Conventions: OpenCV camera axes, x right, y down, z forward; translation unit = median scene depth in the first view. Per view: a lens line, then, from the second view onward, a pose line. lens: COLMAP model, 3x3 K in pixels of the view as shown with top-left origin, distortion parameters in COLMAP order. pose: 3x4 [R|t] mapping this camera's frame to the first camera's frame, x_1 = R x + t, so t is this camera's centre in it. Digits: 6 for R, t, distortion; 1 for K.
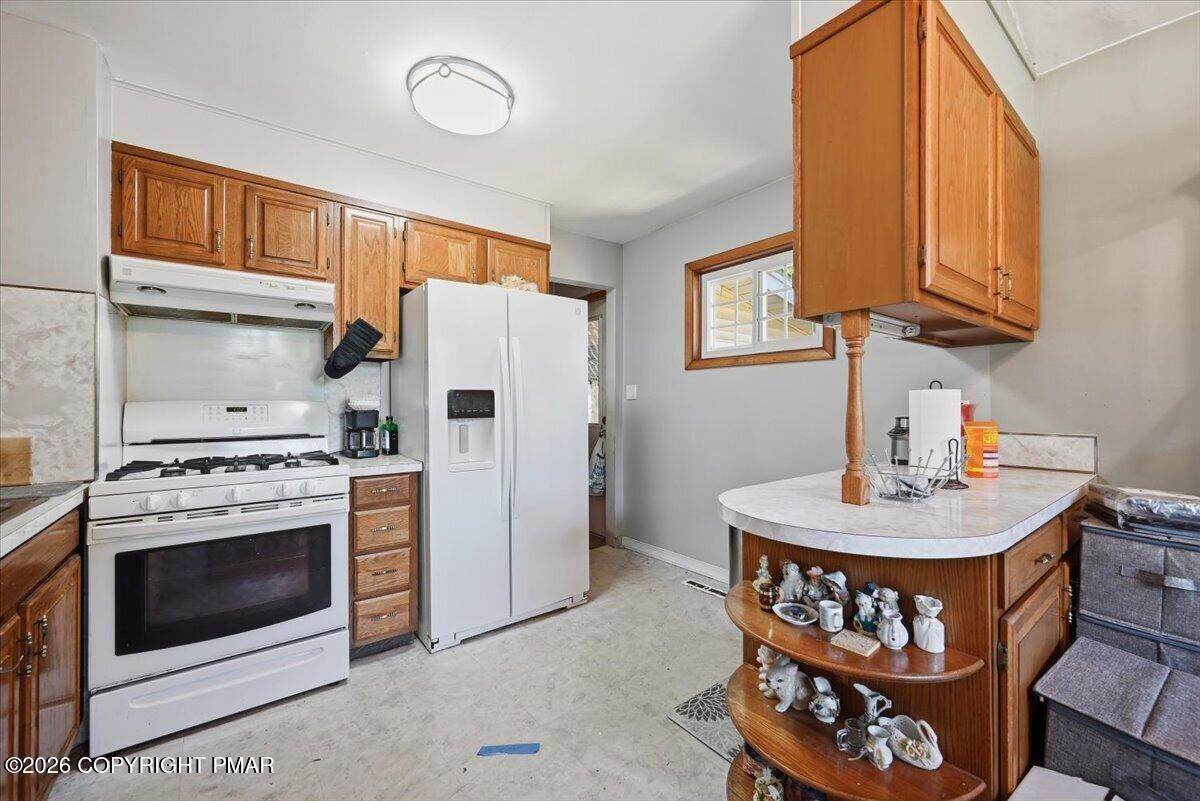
lens RADIAL K [[478.1, 0, 600.0], [0, 478.1, 400.5], [0, 0, 1]] dist [-0.001137, -0.000087]
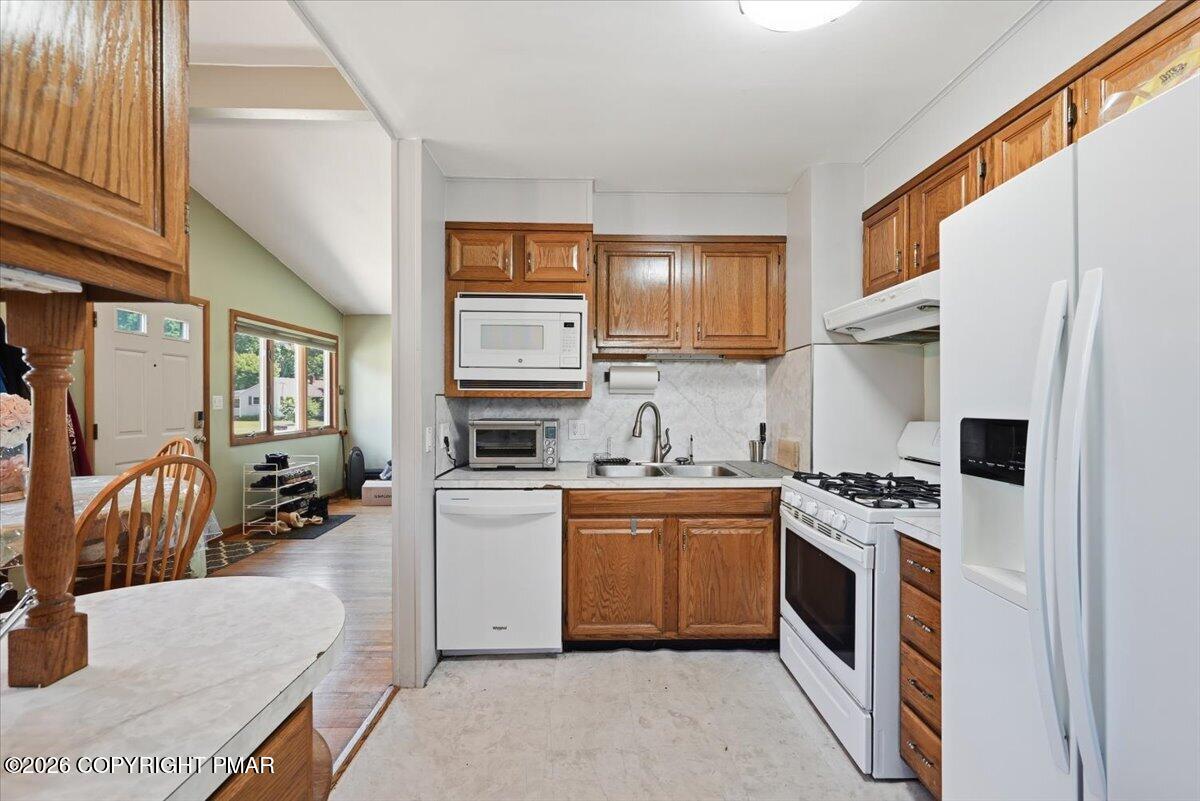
lens RADIAL K [[478.1, 0, 600.0], [0, 478.1, 400.5], [0, 0, 1]] dist [-0.001137, -0.000087]
pose [[-0.602783, -0.004357, -0.797893, 0.431899], [-0.002356, 0.999990, -0.003680, -0.047635], [0.797901, -0.000339, -0.602788, 1.287521]]
